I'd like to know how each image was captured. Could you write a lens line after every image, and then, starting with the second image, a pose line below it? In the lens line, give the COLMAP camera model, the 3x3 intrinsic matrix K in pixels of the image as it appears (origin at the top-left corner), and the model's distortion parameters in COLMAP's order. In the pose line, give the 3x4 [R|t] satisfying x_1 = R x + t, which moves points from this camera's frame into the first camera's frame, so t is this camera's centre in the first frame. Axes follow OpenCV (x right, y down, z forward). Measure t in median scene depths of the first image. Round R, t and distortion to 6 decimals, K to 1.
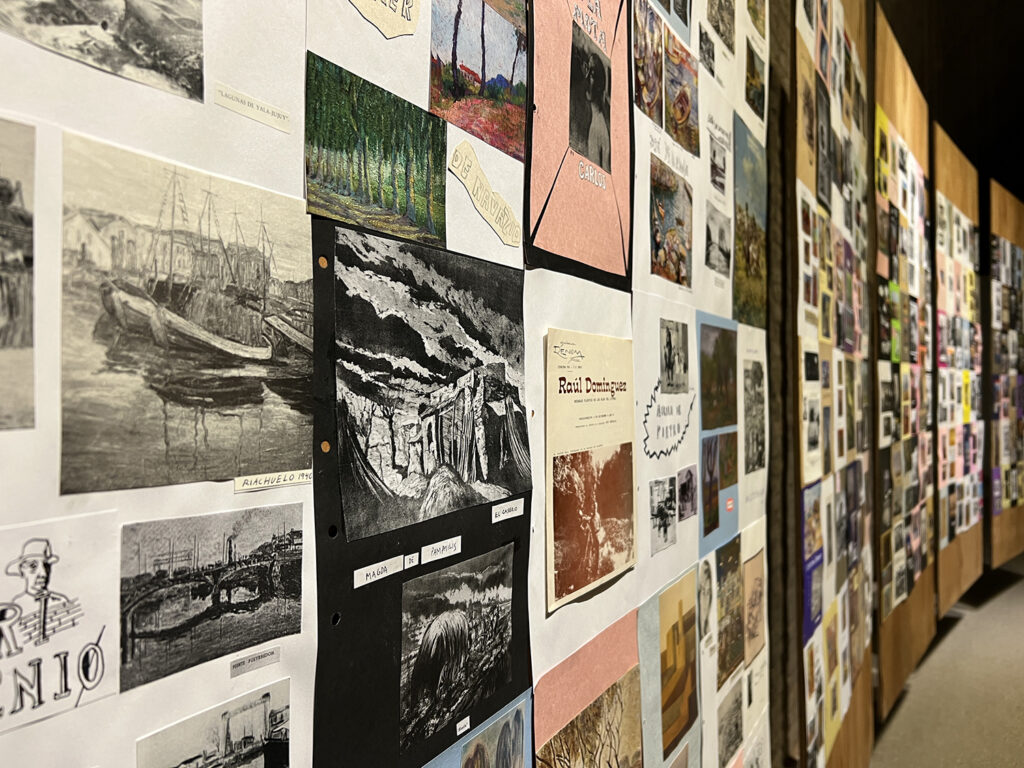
lens RADIAL K [[778.9, 0, 512.3], [0, 778.9, 382.5], [0, 0, 1]] dist [0.042462, -0.036278]
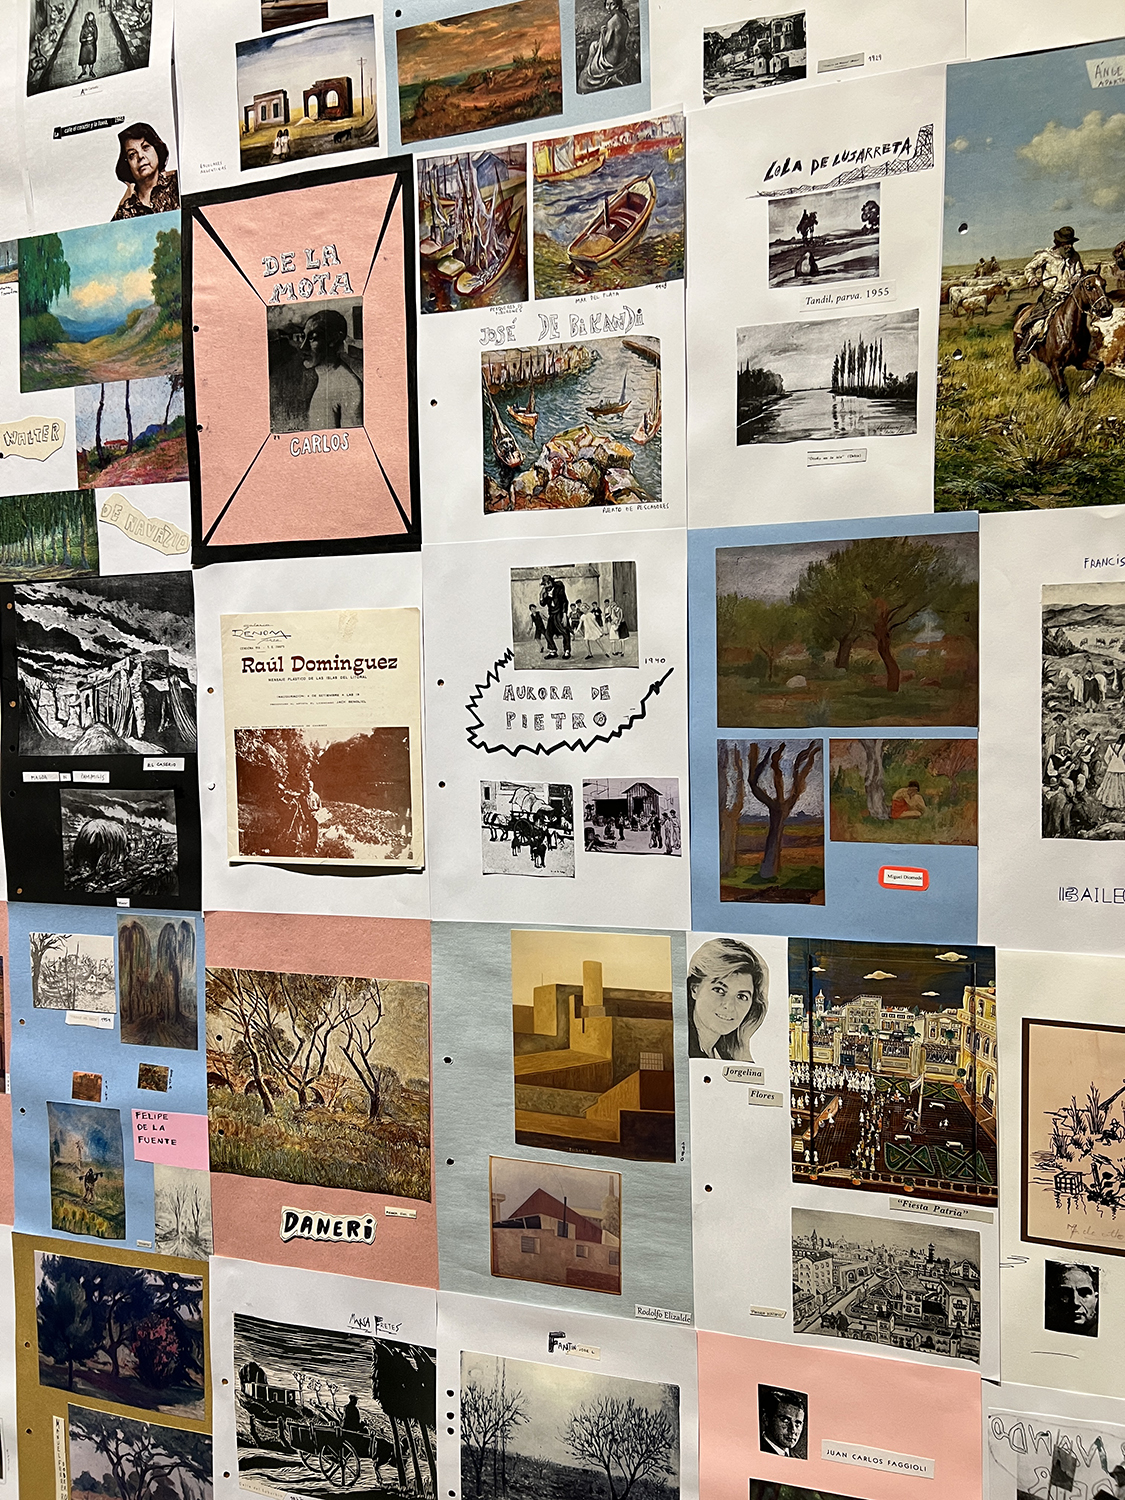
lens RADIAL K [[1141.0, 0, 564.1], [0, 1141.0, 749.4], [0, 0, 1]] dist [0.042462, -0.036278]
pose [[0.182310, 0.053086, -0.981807, 2.092066], [0.022974, 0.998039, 0.058230, 0.046059], [0.982973, -0.033172, 0.180733, 1.377145]]
